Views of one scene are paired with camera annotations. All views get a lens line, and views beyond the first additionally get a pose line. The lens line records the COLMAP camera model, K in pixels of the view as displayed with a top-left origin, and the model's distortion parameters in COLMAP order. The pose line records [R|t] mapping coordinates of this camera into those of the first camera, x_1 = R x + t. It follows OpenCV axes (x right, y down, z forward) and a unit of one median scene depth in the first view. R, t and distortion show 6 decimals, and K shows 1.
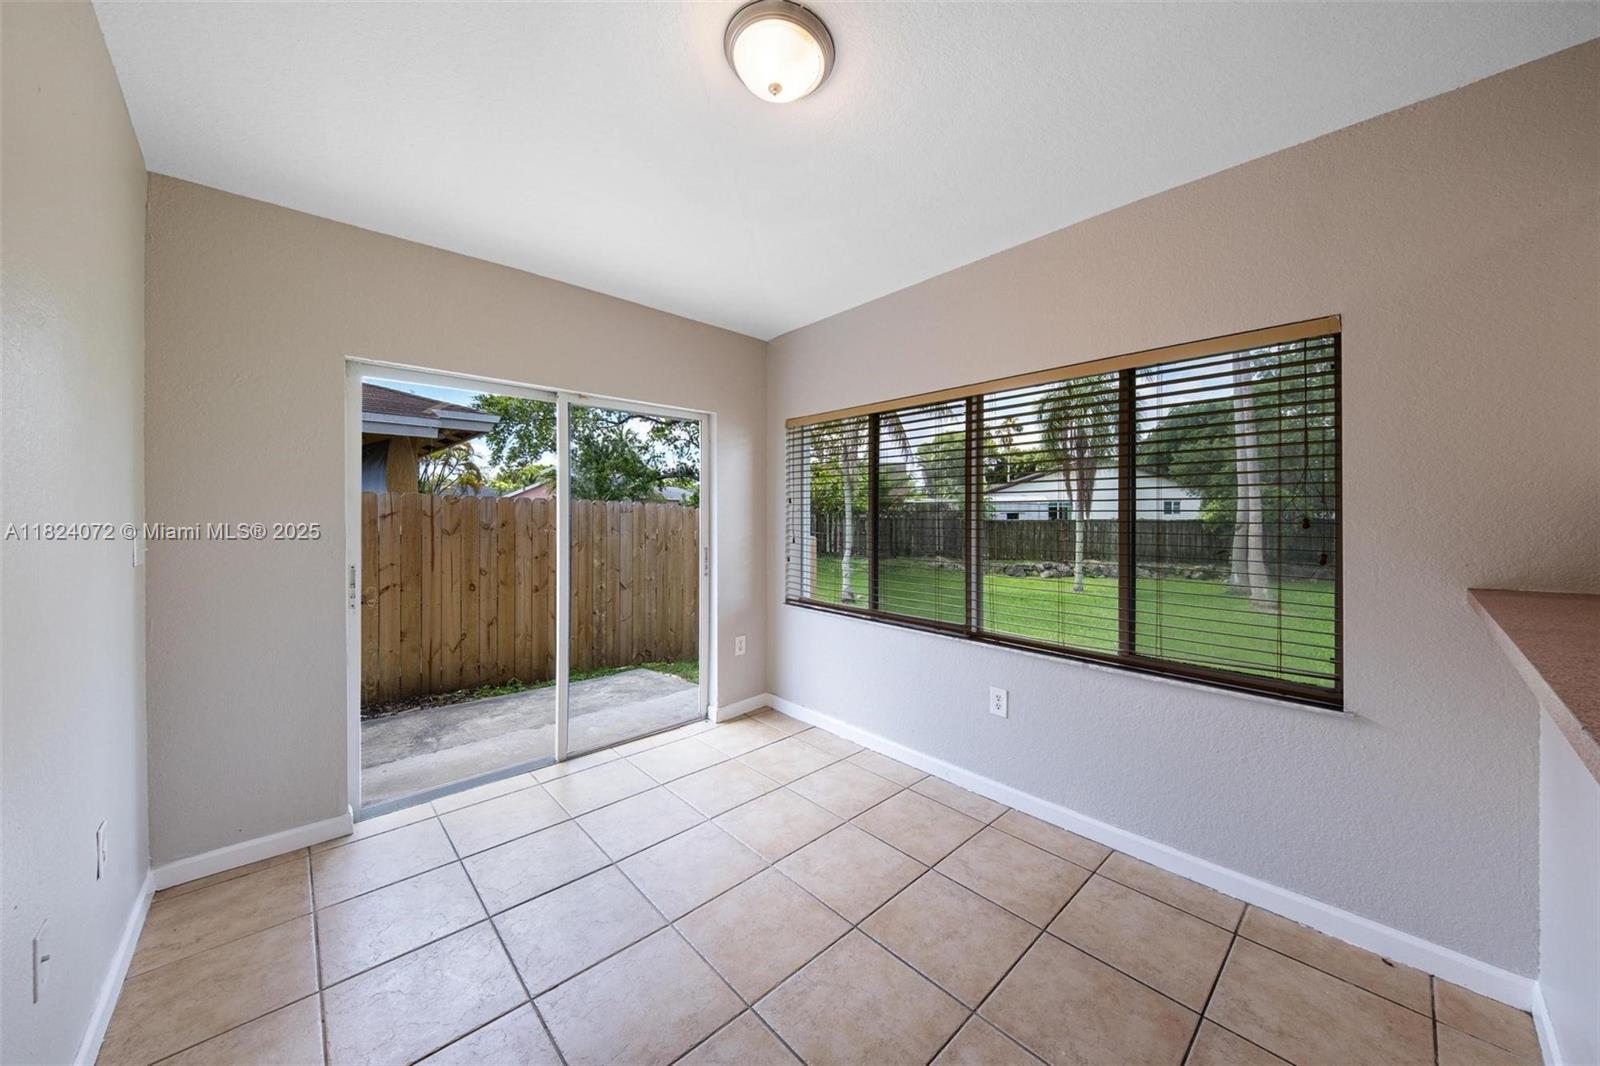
lens RADIAL K [[553.7, 0, 817.0], [0, 553.7, 519.2], [0, 0, 1]] dist [0.005334, -0.003445]
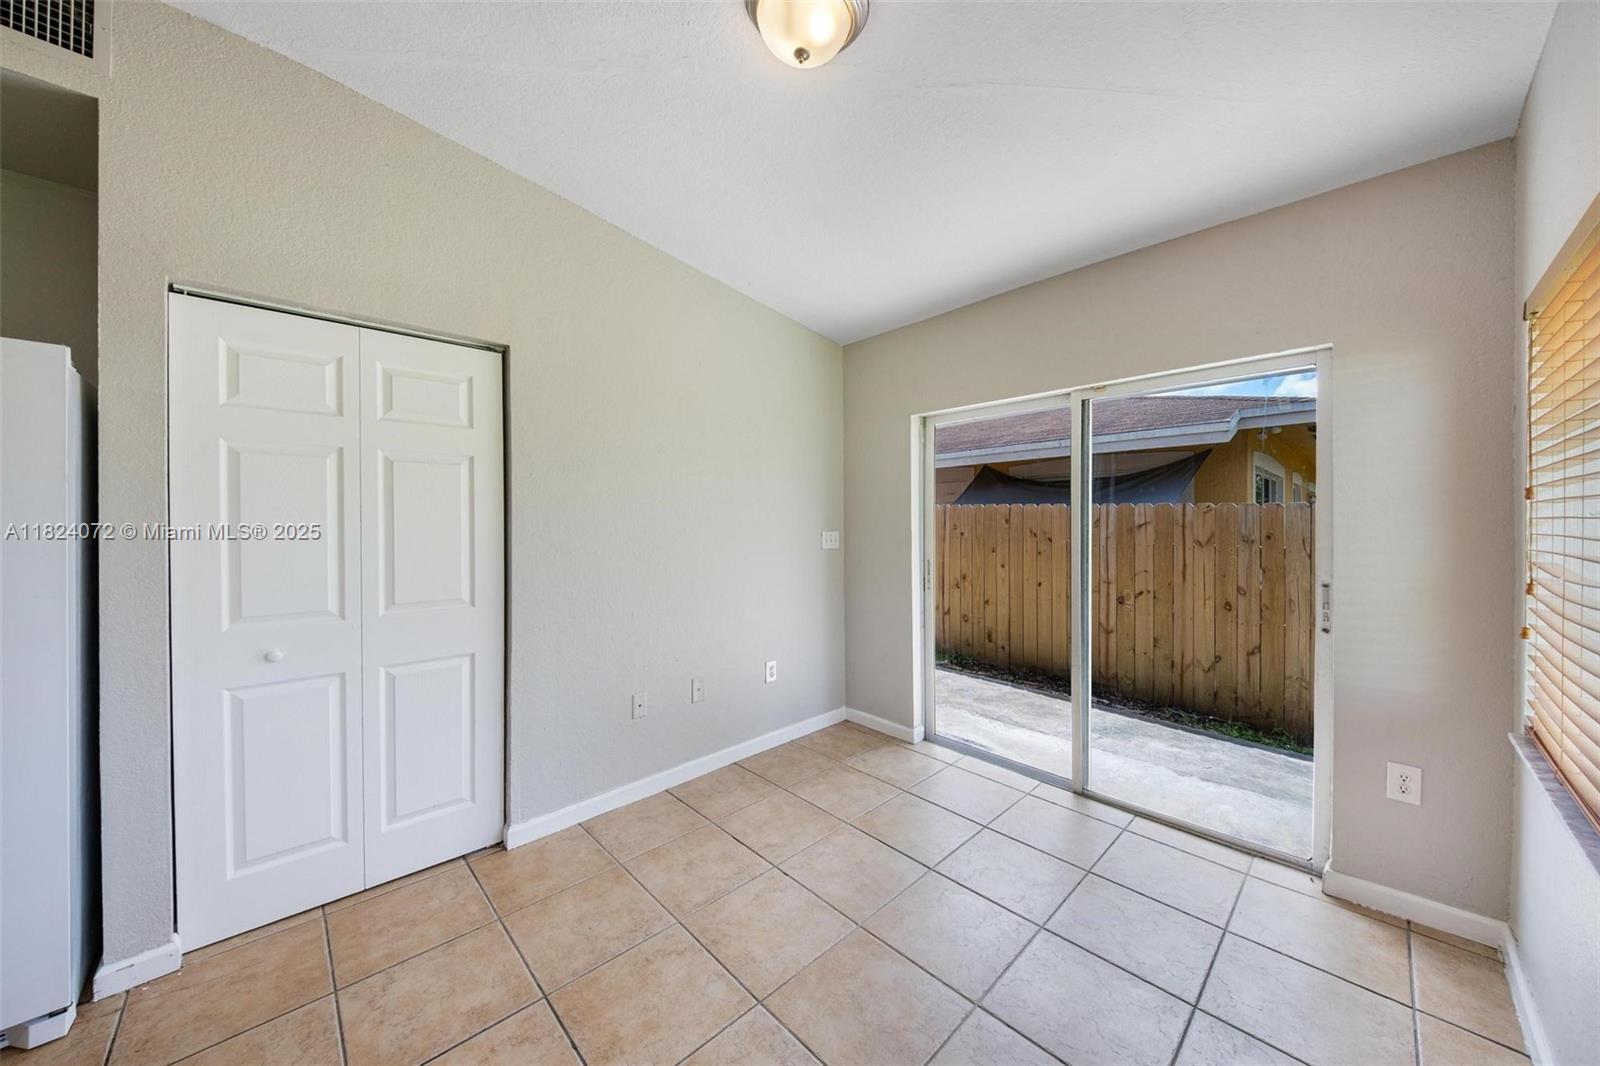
lens RADIAL K [[553.7, 0, 799.0], [0, 553.7, 526.9], [0, 0, 1]] dist [0.005334, -0.003445]
pose [[-0.000482, 0.013591, -0.999908, 0.343958], [-0.015739, 0.999784, 0.013596, -0.007207], [0.999876, 0.015744, -0.000268, 0.404614]]
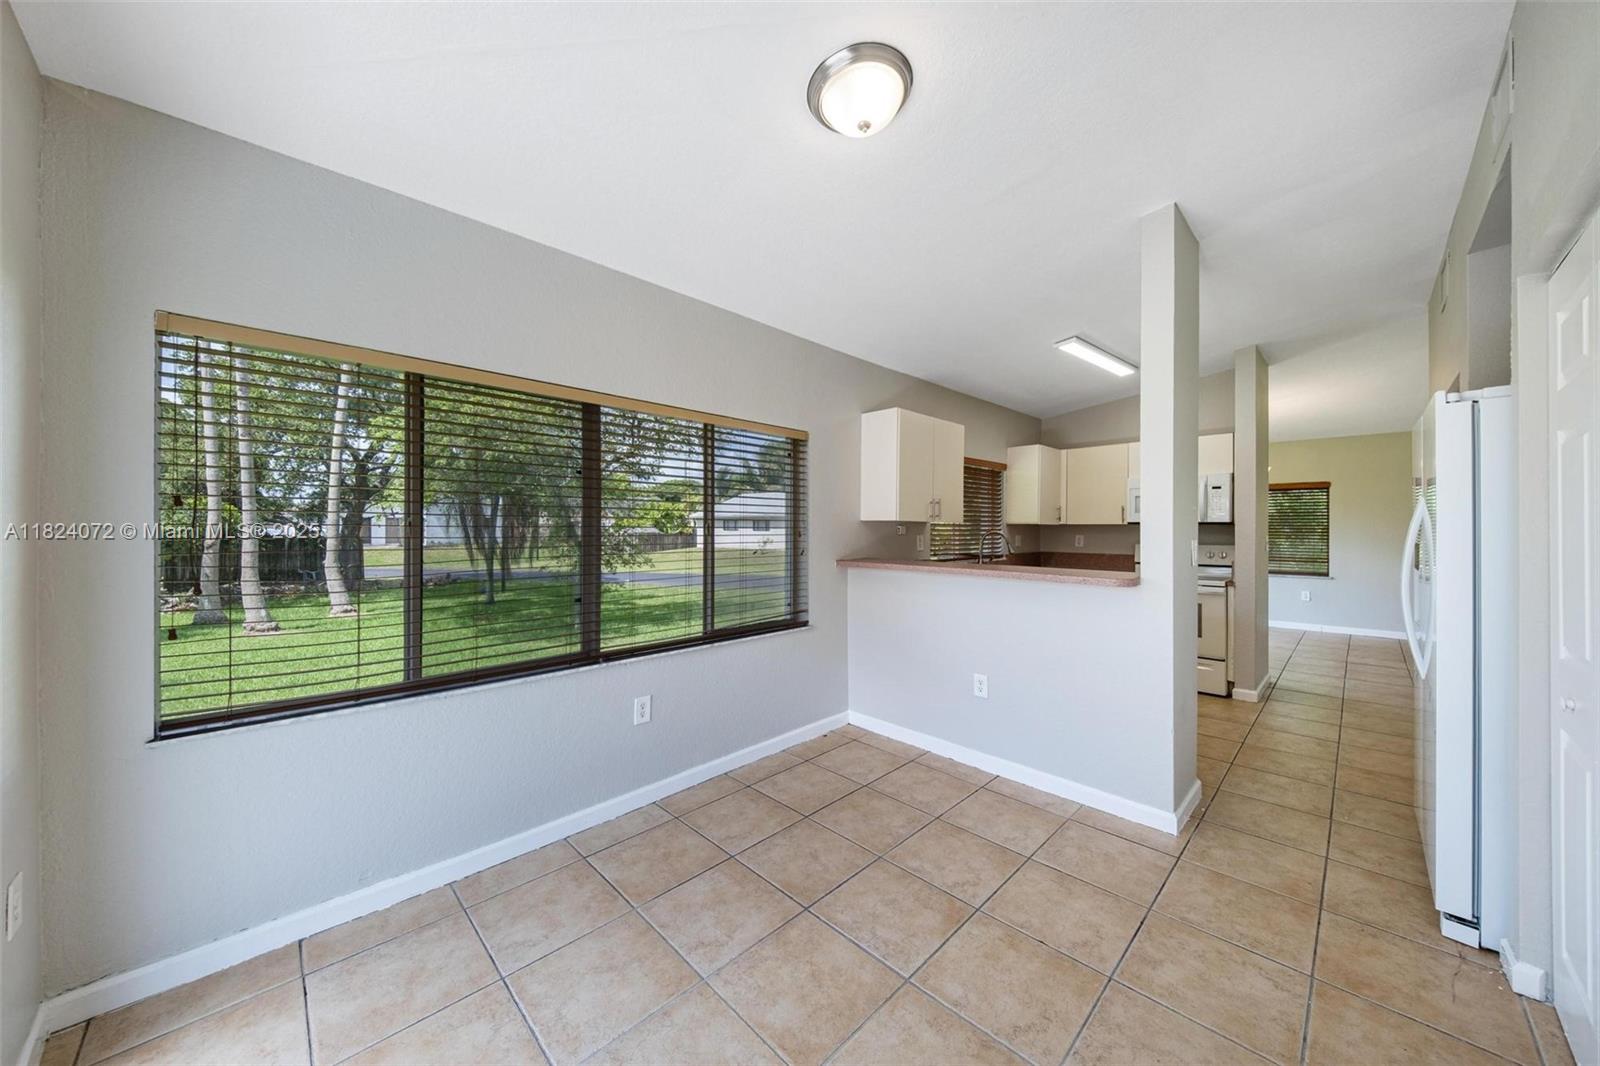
lens RADIAL K [[553.7, 0, 791.8], [0, 553.7, 526.8], [0, 0, 1]] dist [0.005334, -0.003445]
pose [[-0.022406, 0.003319, 0.999743, -0.465004], [0.010434, 0.999941, -0.003085, -0.005598], [-0.999694, 0.010362, -0.022440, 0.475633]]
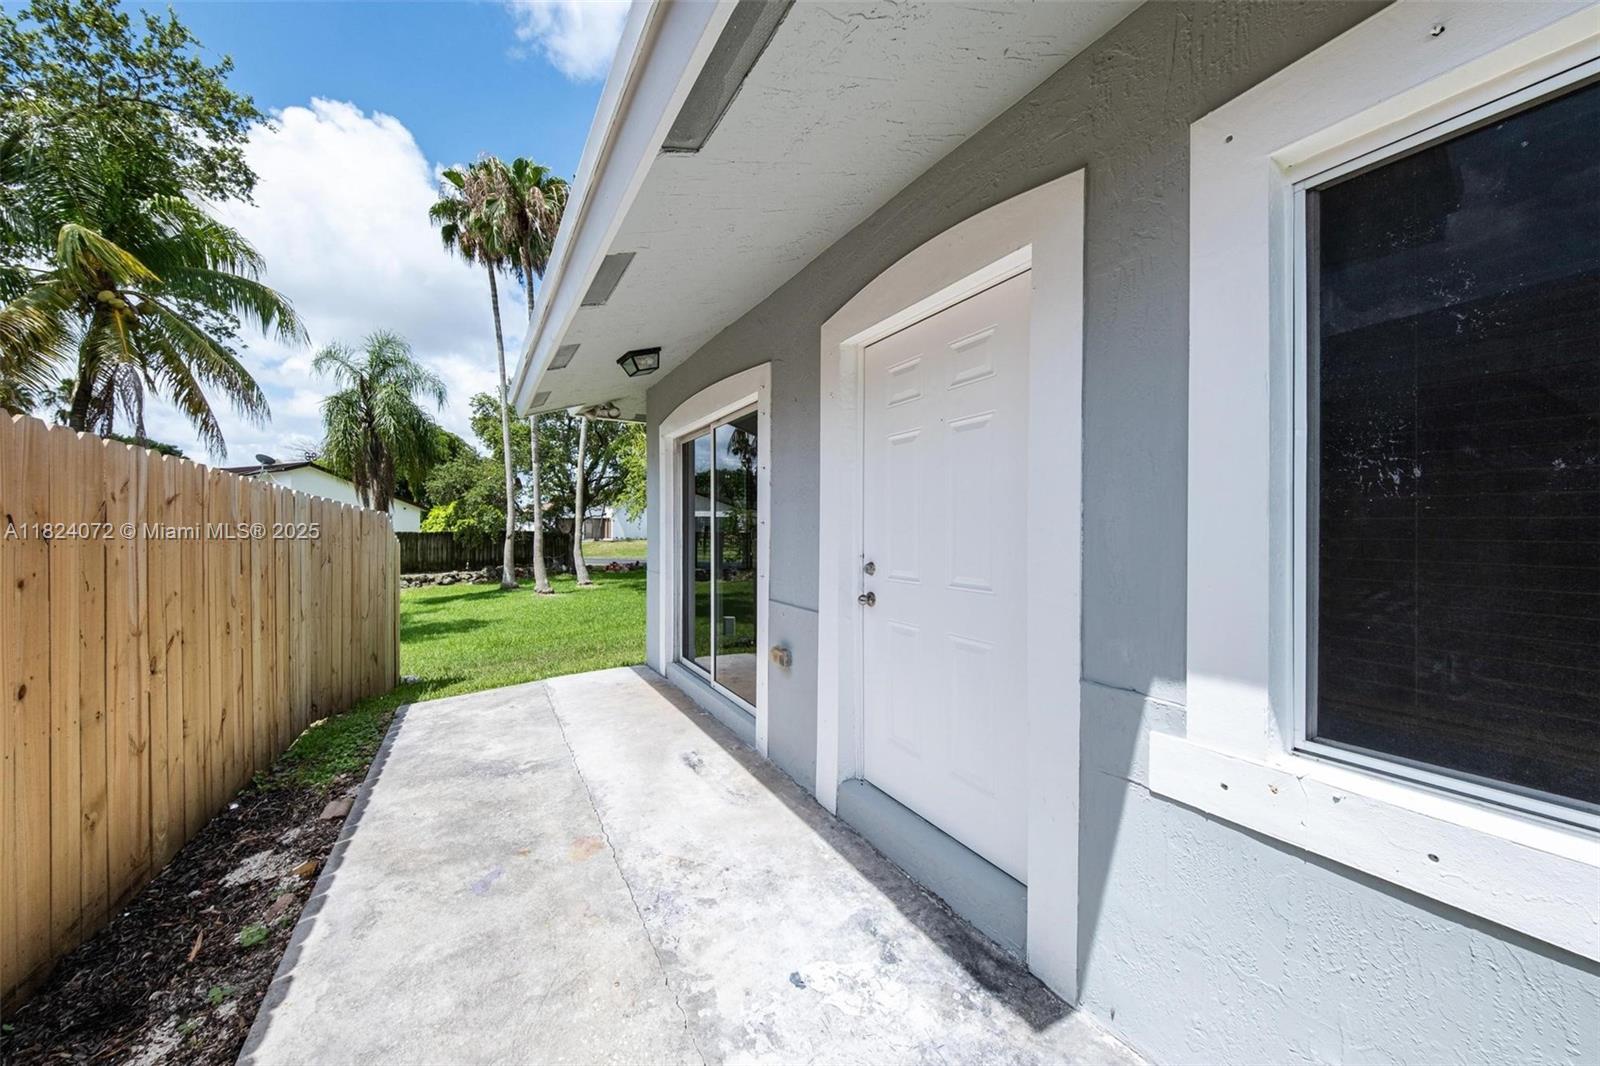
lens RADIAL K [[553.7, 0, 811.8], [0, 553.7, 527.6], [0, 0, 1]] dist [0.005334, -0.003445]
pose [[0.201729, 0.002466, 0.979438, -1.380140], [0.008521, 0.999955, -0.004273, 0.032455], [-0.979404, 0.009208, 0.201698, 0.367184]]
